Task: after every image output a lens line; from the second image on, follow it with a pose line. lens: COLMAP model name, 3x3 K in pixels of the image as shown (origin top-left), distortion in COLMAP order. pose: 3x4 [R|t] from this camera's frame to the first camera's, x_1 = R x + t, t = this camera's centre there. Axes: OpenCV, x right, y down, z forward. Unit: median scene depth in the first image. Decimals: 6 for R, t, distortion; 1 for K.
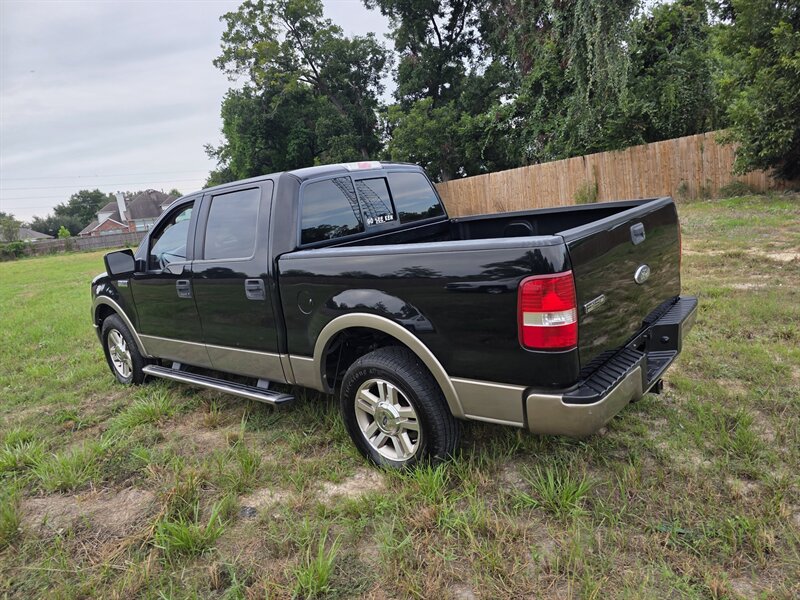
lens RADIAL K [[536.6, 0, 405.9], [0, 536.6, 299.2], [0, 0, 1]] dist [0.057637, -0.052228]
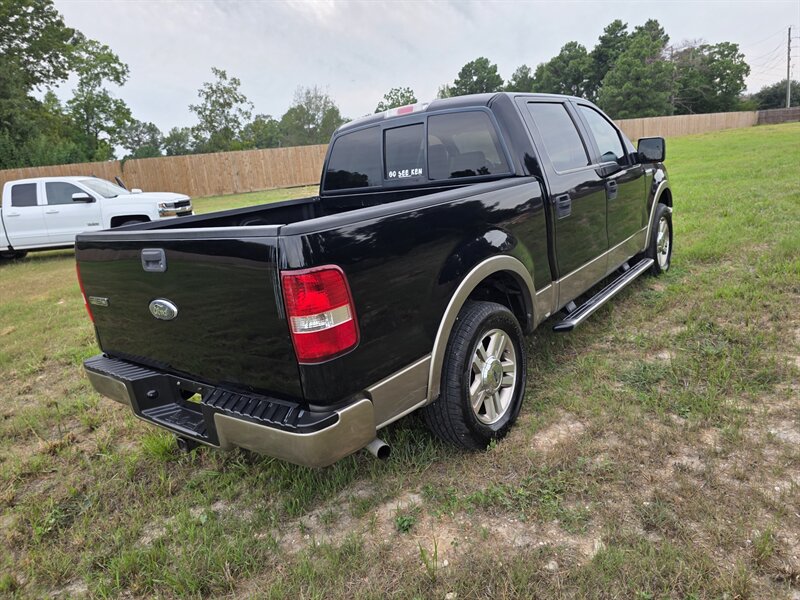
lens RADIAL K [[540.0, 0, 410.6], [0, 540.0, 299.0], [0, 0, 1]] dist [0.060742, -0.060550]
pose [[0.062556, 0.366628, -0.928262, 0.080939], [-0.085664, 0.928624, 0.360998, -0.025902], [0.994358, 0.056936, 0.089498, 0.085991]]
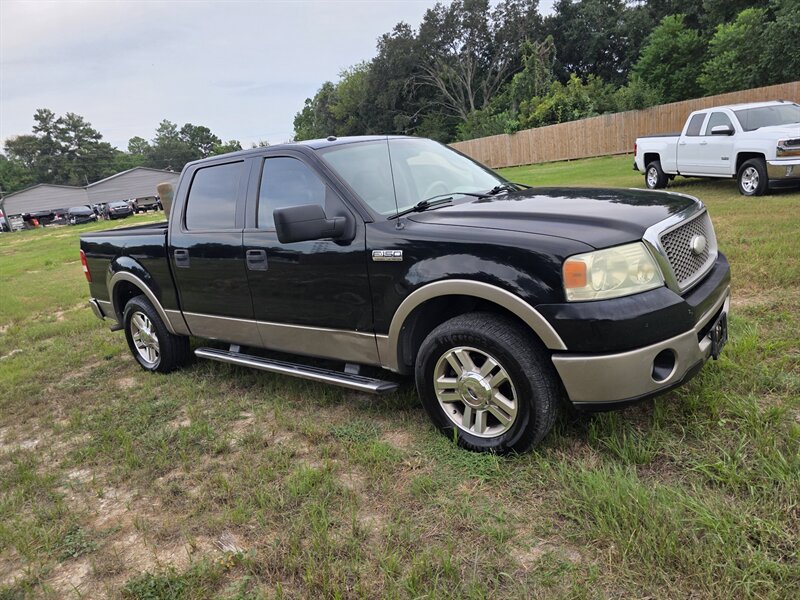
lens RADIAL K [[540.0, 0, 395.6], [0, 540.0, 297.5], [0, 0, 1]] dist [0.060742, -0.060550]
pose [[-0.966546, 0.252383, 0.045728, -0.033451], [0.249044, 0.880795, 0.402712, -0.035545], [0.061360, 0.400628, -0.914184, 0.207053]]
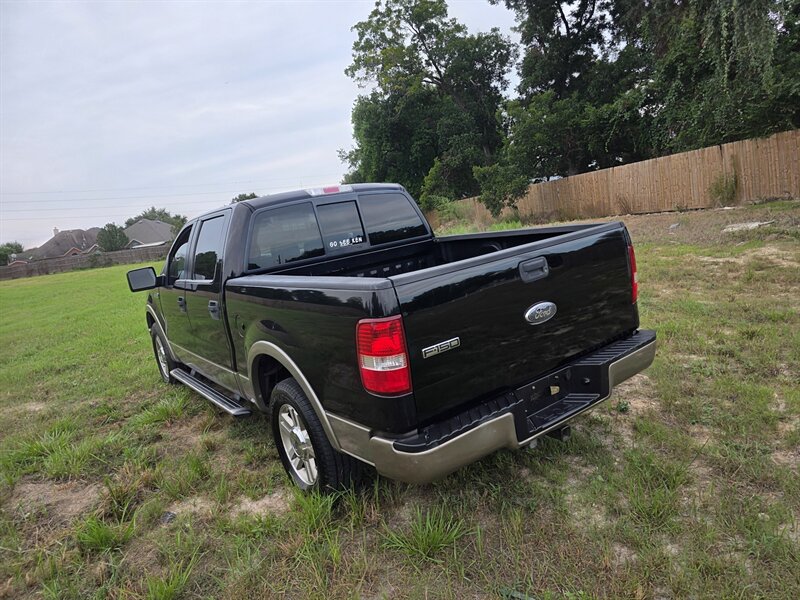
lens RADIAL K [[536.6, 0, 408.6], [0, 536.6, 300.5], [0, 0, 1]] dist [0.057637, -0.052228]
pose [[0.970998, 0.023497, -0.237931, 0.028760], [-0.021417, 0.999707, 0.011320, -0.004730], [0.238127, -0.005896, 0.971216, 0.003102]]
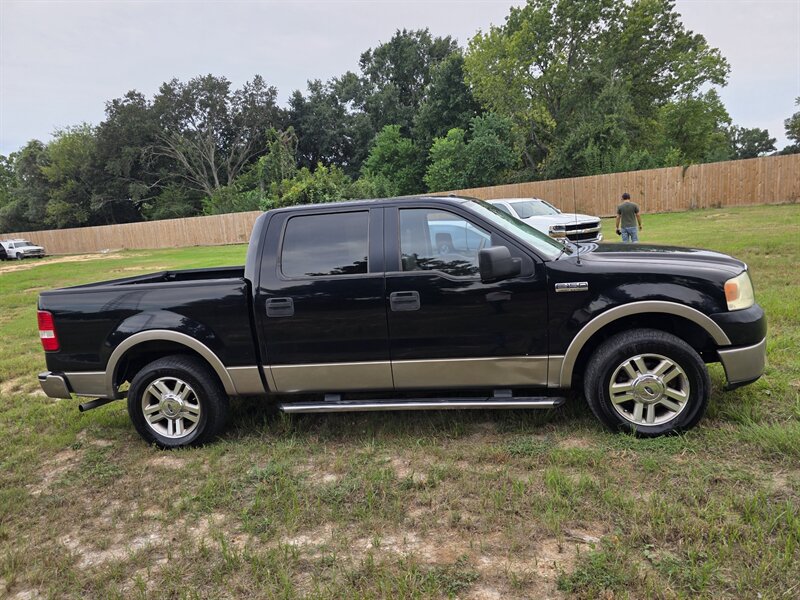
lens RADIAL K [[536.6, 0, 399.7], [0, 536.6, 303.0], [0, 0, 1]] dist [0.057637, -0.052228]
pose [[-0.846711, 0.276748, -0.454412, 0.029262], [0.099519, 0.921379, 0.375708, -0.044594], [0.522662, 0.272894, -0.807684, 0.196915]]
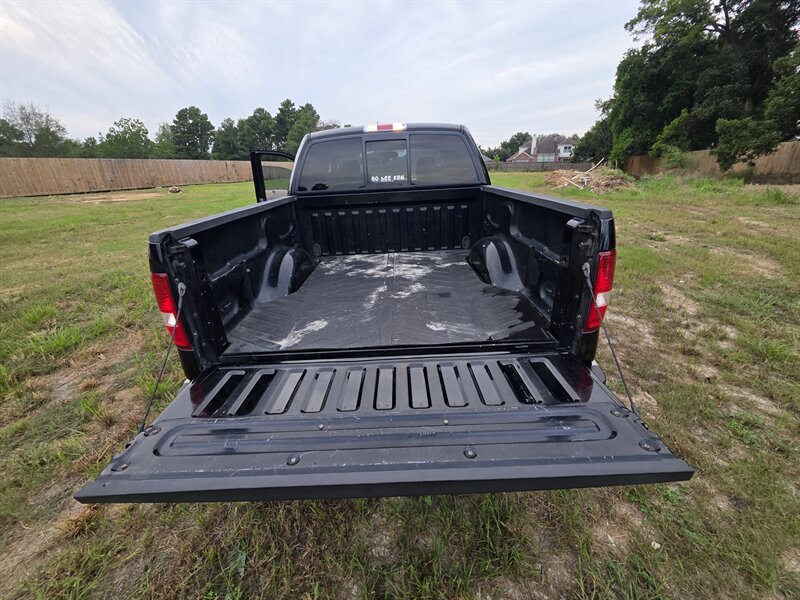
lens RADIAL K [[321.7, 0, 396.7], [0, 321.7, 298.4], [0, 0, 1]] dist [0.003459, -0.000736]
pose [[0.642342, 0.383207, -0.663739, 0.048366], [-0.188882, 0.918467, 0.347480, -0.014264], [0.742779, -0.097833, 0.662350, 0.048229]]
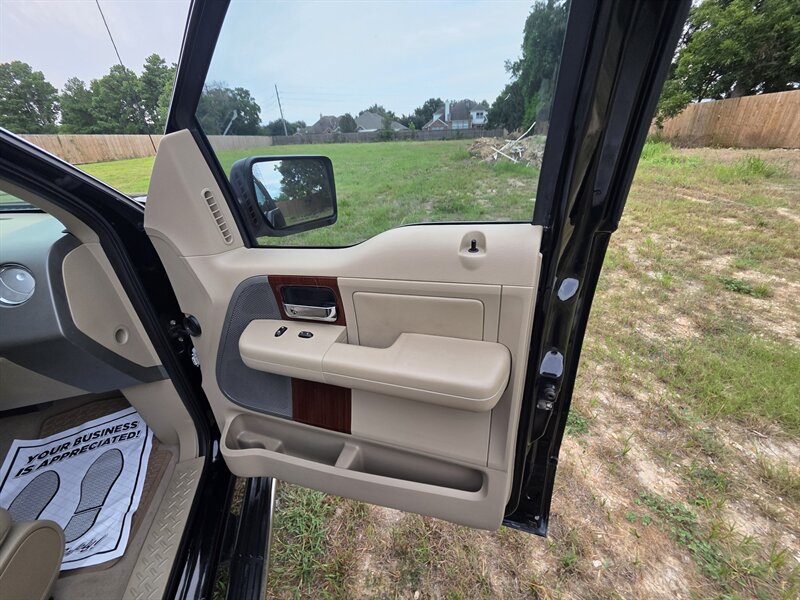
lens RADIAL K [[321.7, 0, 395.8], [0, 321.7, 299.9], [0, 0, 1]] dist [0.003459, -0.000736]
pose [[0.801775, 0.346364, -0.487020, -0.005001], [-0.157882, 0.908734, 0.386362, -0.022493], [0.576394, -0.232884, 0.783285, 0.131192]]
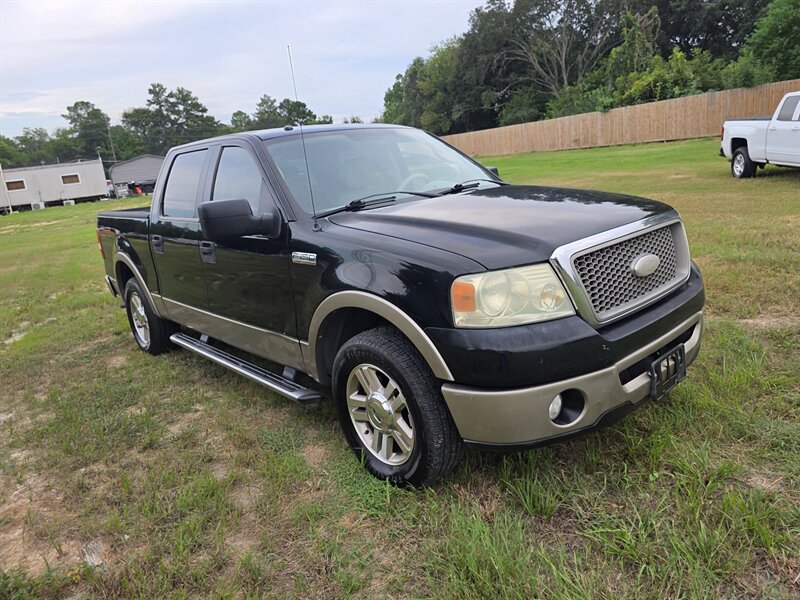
lens RADIAL K [[540.0, 0, 406.3], [0, 540.0, 287.3], [0, 0, 1]] dist [0.060742, -0.060550]
pose [[-0.962924, 0.197495, 0.183773, -0.052946], [0.255741, 0.885105, 0.388826, -0.031790], [-0.085867, 0.421408, -0.902797, 0.200499]]
